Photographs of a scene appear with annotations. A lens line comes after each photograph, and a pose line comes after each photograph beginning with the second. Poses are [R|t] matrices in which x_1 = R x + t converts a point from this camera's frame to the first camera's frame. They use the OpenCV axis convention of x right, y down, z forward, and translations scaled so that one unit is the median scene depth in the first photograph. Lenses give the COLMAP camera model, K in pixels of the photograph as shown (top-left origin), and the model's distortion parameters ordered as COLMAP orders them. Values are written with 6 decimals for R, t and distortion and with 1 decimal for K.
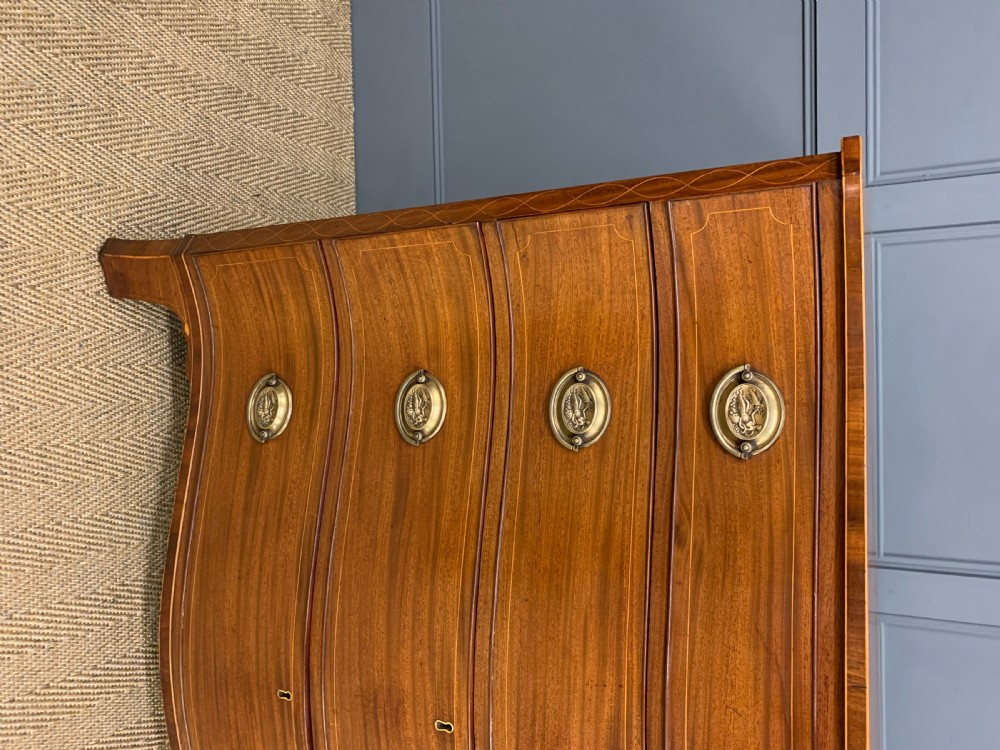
lens RADIAL K [[780.1, 0, 508.7], [0, 780.1, 376.7], [0, 0, 1]] dist [0.032429, -0.020245]
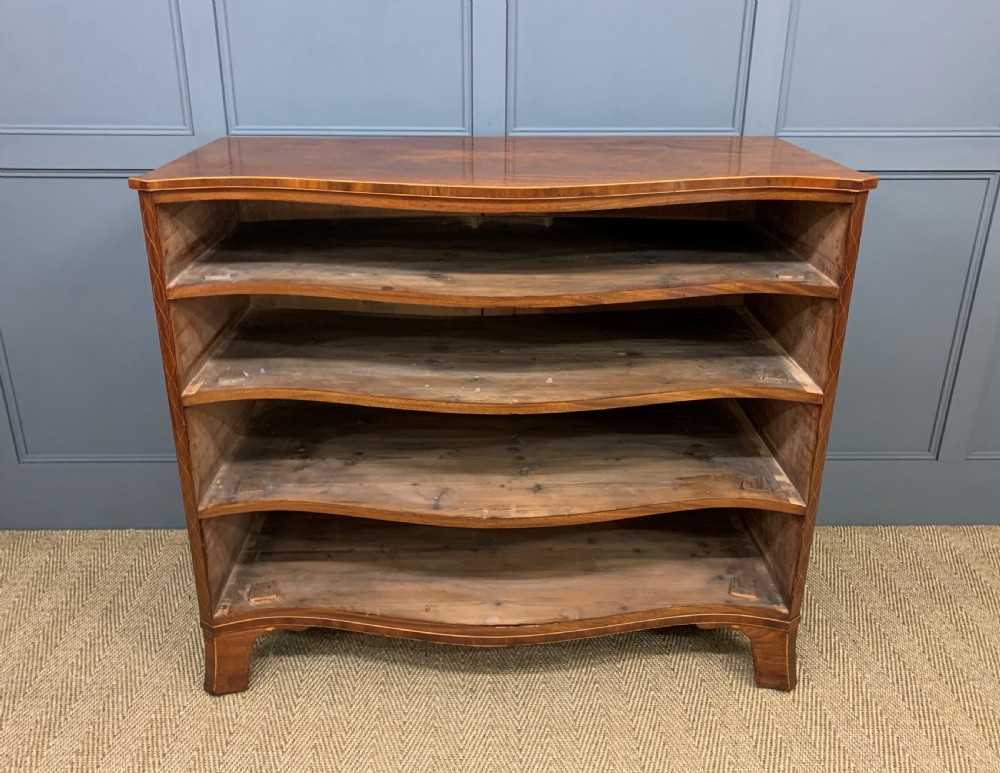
lens RADIAL K [[892.2, 0, 488.6], [0, 892.2, 371.2], [0, 0, 1]] dist [0.019627, -0.000205]
pose [[0.017979, -0.997516, 0.068107, -0.057846], [0.999832, 0.017701, -0.004677, 0.316856], [0.003459, 0.068180, 0.997667, -0.585796]]
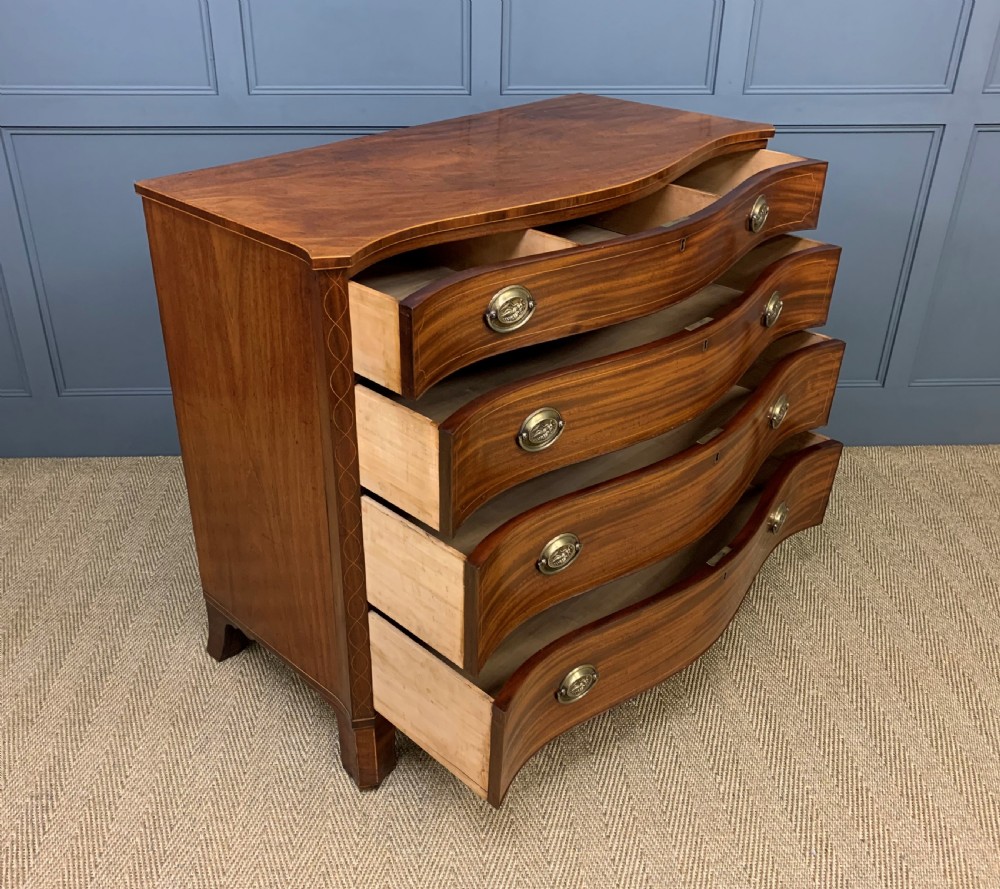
lens RADIAL K [[987.9, 0, 471.9], [0, 987.9, 428.7], [0, 0, 1]] dist [0.017059, 0.000000]
pose [[0.009603, -0.998894, -0.046033, -0.102130], [0.999815, 0.008823, 0.017115, 0.241828], [-0.016690, -0.046189, 0.998793, -1.038357]]
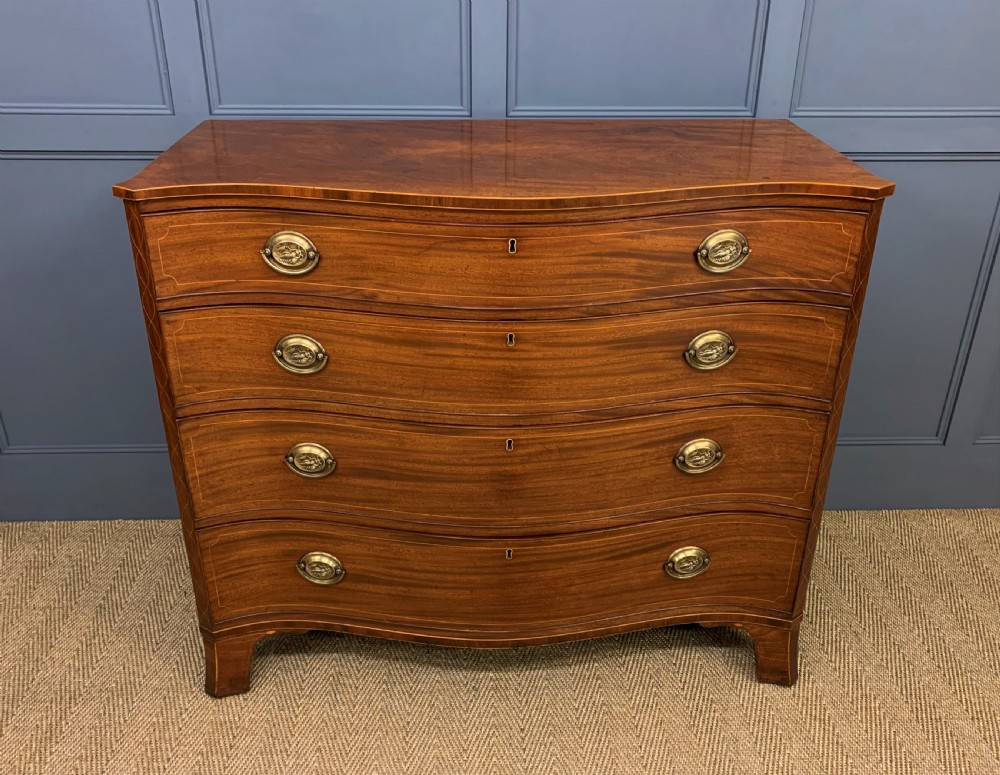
lens RADIAL K [[938.8, 0, 500.7], [0, 938.8, 390.8], [0, 0, 1]] dist [0.018432, 0.000000]
pose [[0.013641, -0.999708, -0.019966, 0.046546], [0.999745, 0.013277, 0.018243, 0.298377], [-0.017972, -0.020210, 0.999634, -0.621454]]
